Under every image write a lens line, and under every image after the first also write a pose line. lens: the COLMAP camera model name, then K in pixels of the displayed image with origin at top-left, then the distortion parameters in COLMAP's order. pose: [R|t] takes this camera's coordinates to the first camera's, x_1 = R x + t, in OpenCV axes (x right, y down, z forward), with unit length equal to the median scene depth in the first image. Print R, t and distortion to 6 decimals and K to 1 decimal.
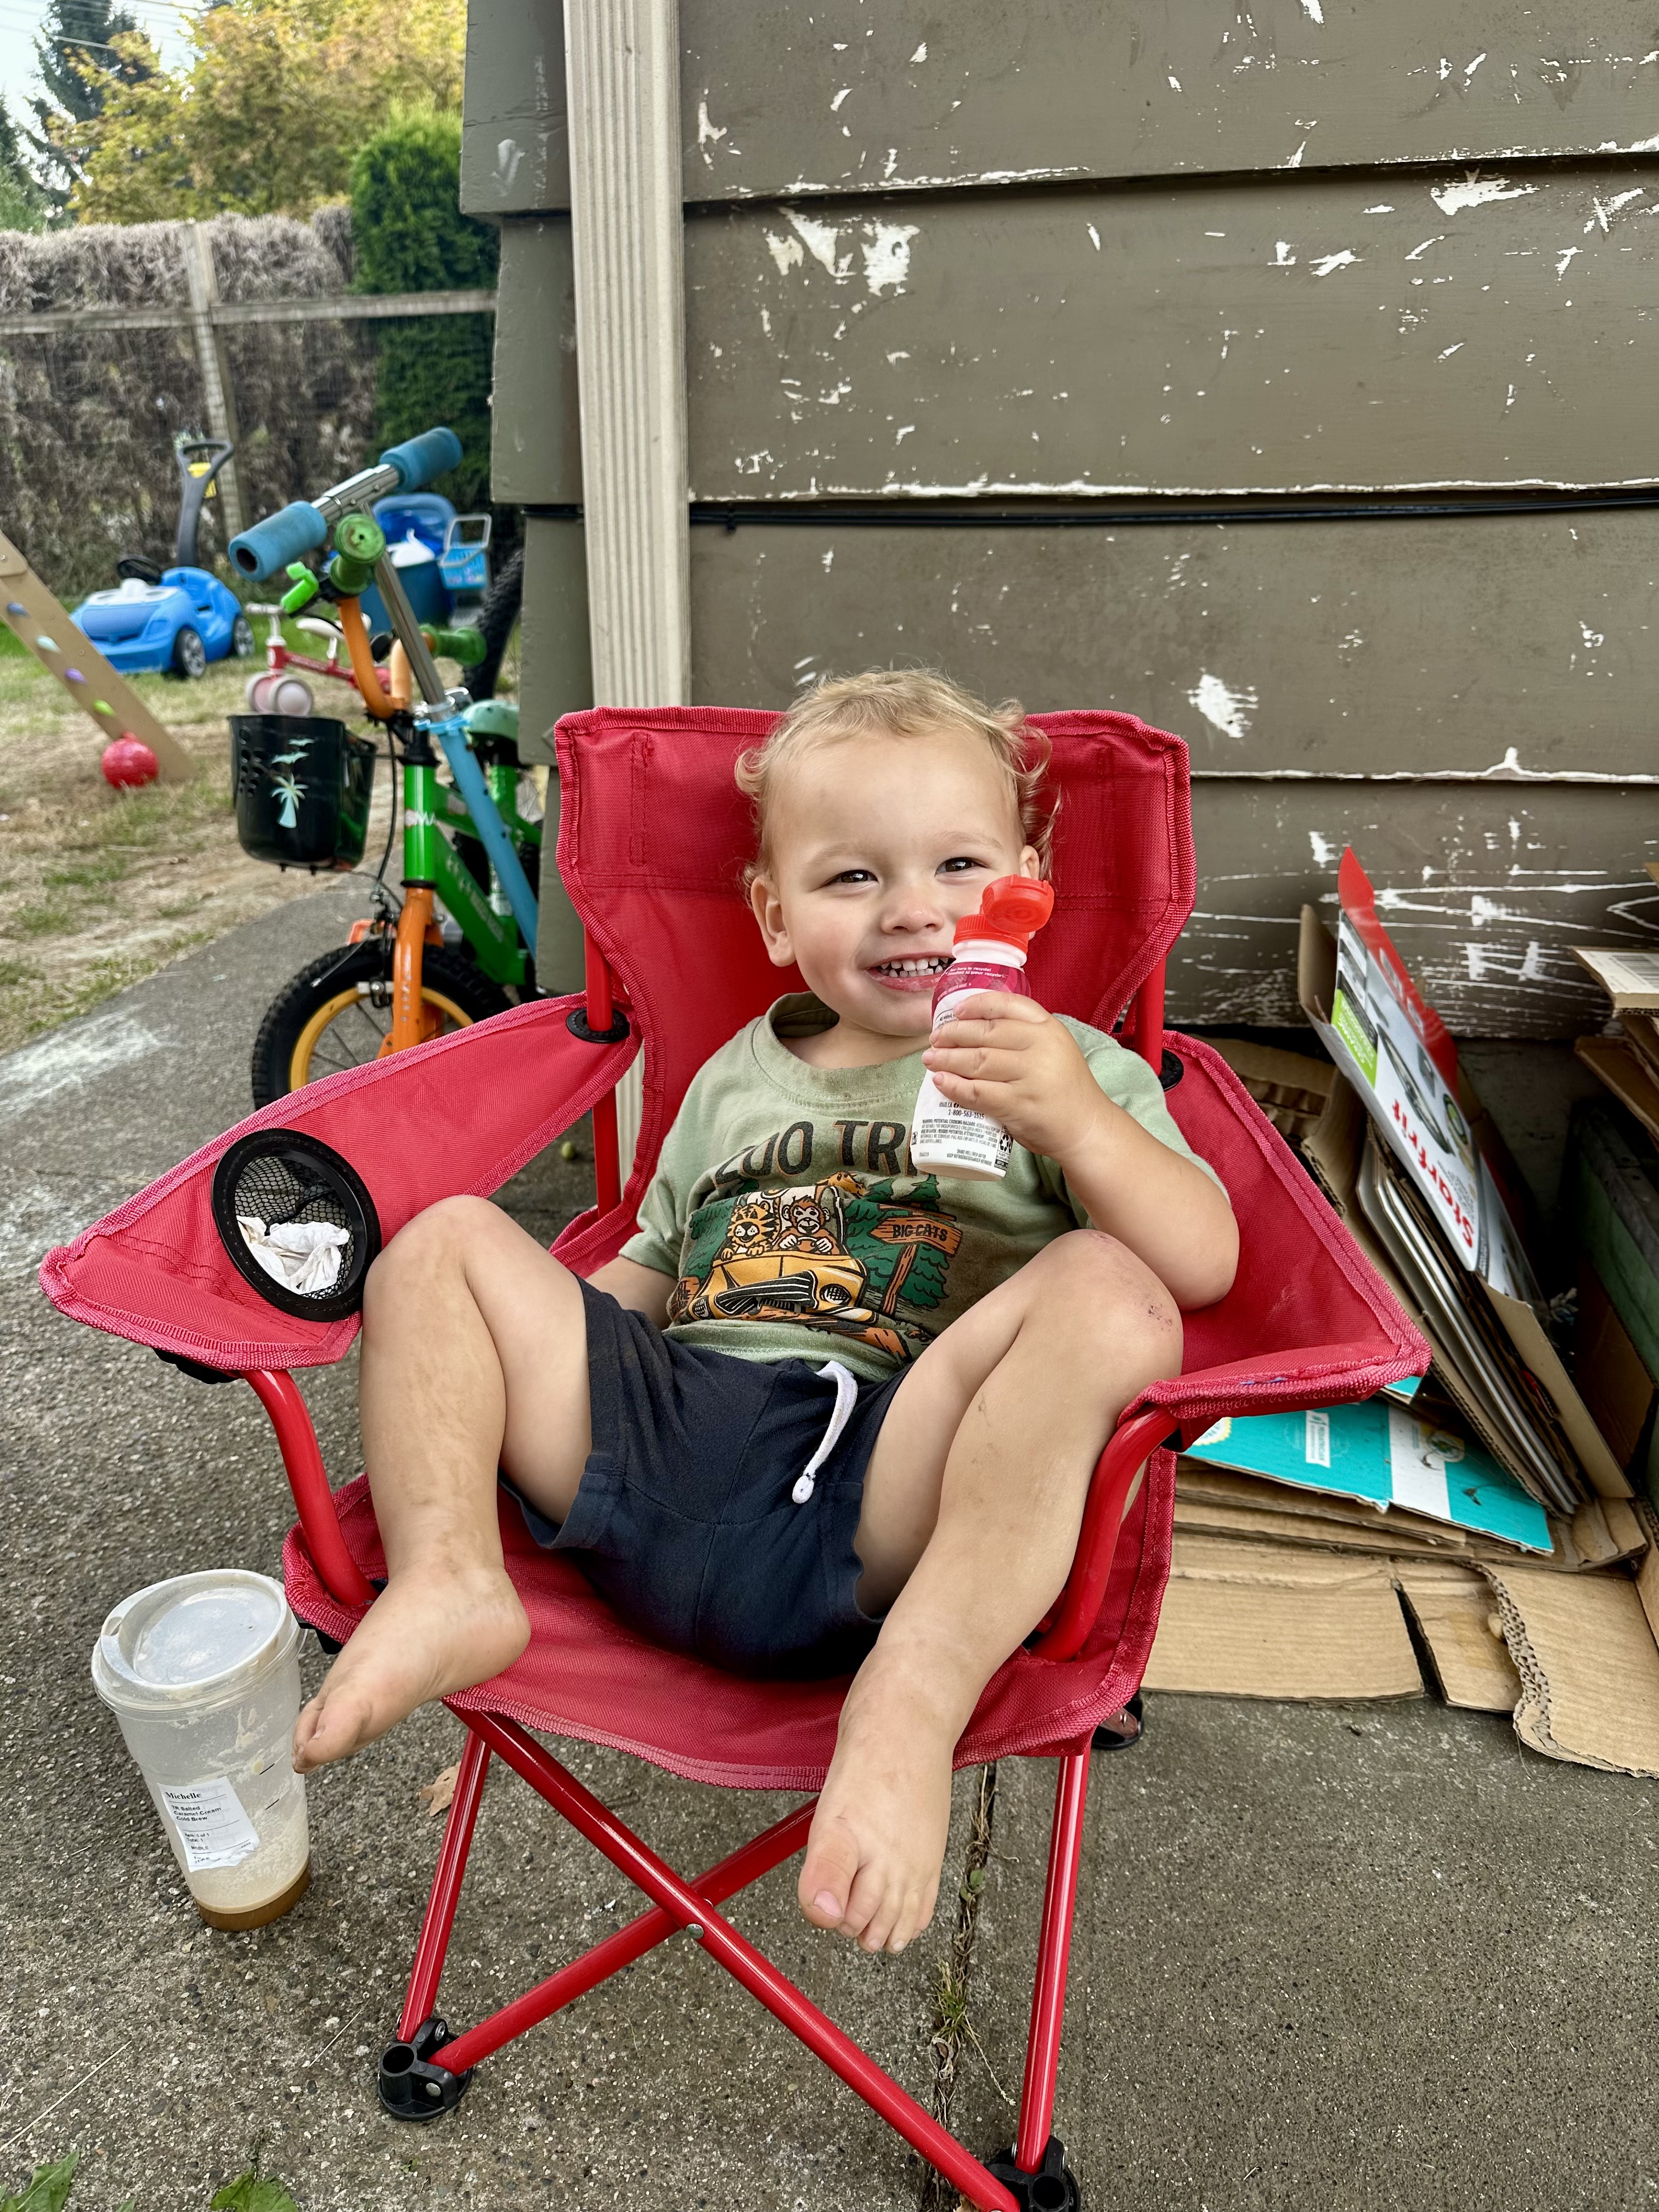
lens RADIAL K [[1694.1, 0, 829.5], [0, 1694.1, 1106.0], [0, 0, 1]] dist [-0.003878, -0.004258]
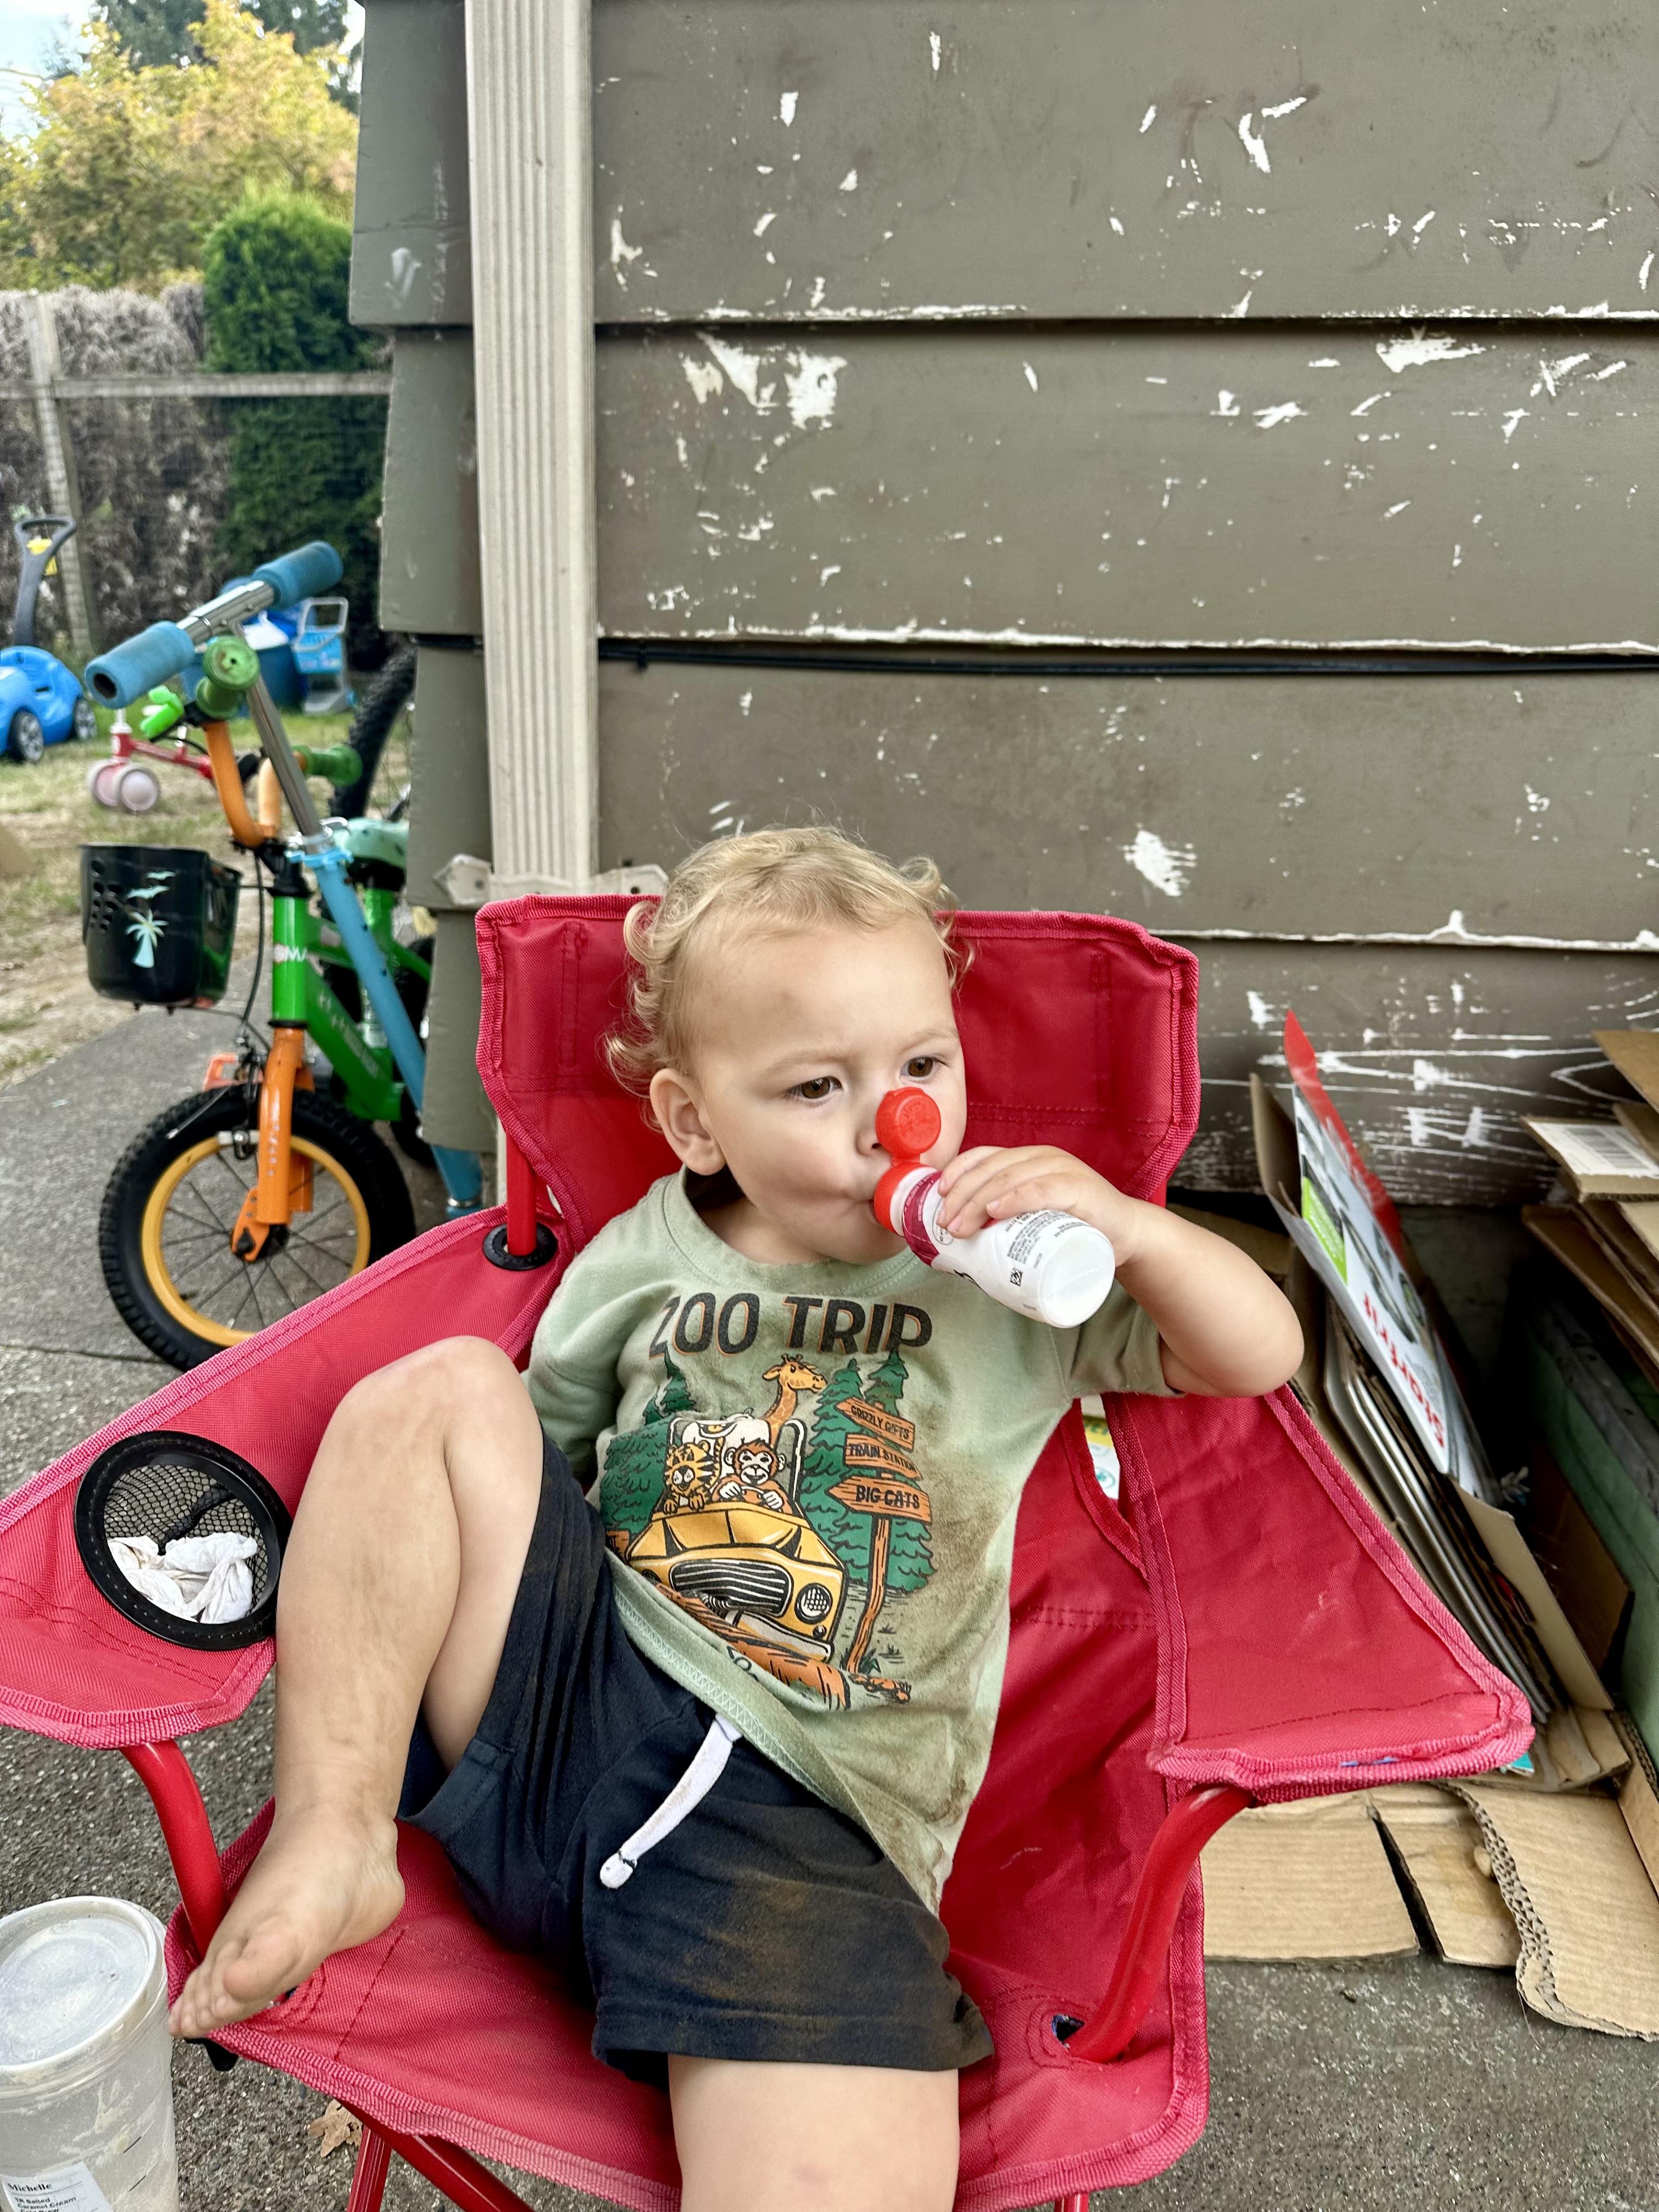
lens RADIAL K [[1670.1, 0, 829.5], [0, 1670.1, 1106.0], [0, 0, 1]] dist [-0.005151, -0.007994]
pose [[0.995675, -0.002160, 0.092882, -0.042686], [0.005553, 0.999326, -0.036286, -0.066413], [-0.092741, 0.036645, 0.995016, 0.085364]]
